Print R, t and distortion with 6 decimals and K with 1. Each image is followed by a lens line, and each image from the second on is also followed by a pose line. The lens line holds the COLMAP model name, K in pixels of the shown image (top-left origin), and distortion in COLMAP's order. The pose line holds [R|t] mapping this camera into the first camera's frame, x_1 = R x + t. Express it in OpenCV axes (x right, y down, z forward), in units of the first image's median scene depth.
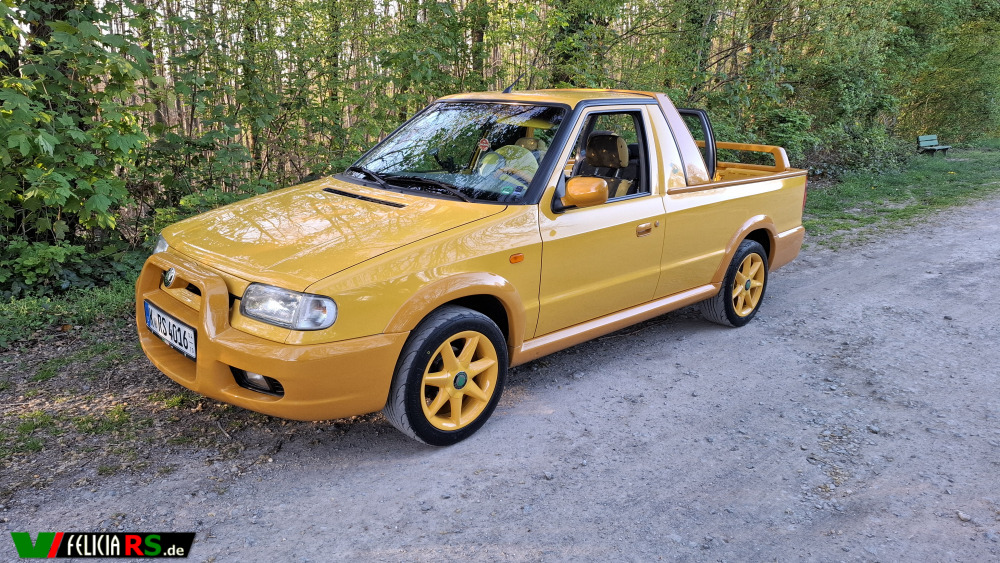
lens RADIAL K [[748.3, 0, 474.0], [0, 748.3, 278.2], [0, 0, 1]] dist [0.091502, -0.128176]
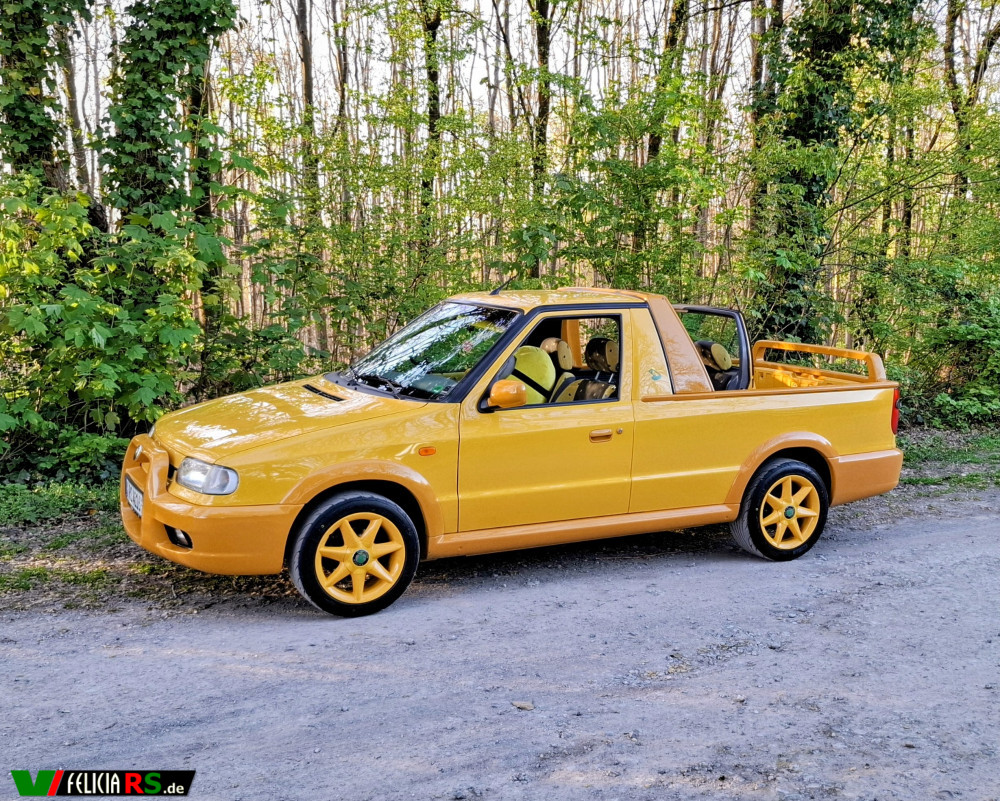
lens RADIAL K [[1263.0, 0, 500.0], [0, 1263.0, 400.5], [0, 0, 1]] dist [0.047642, -0.023729]
pose [[0.958509, 0.032268, -0.283231, 0.586115], [-0.066085, 0.991658, -0.110666, 0.083199], [0.277298, 0.124791, 0.952645, -0.625462]]
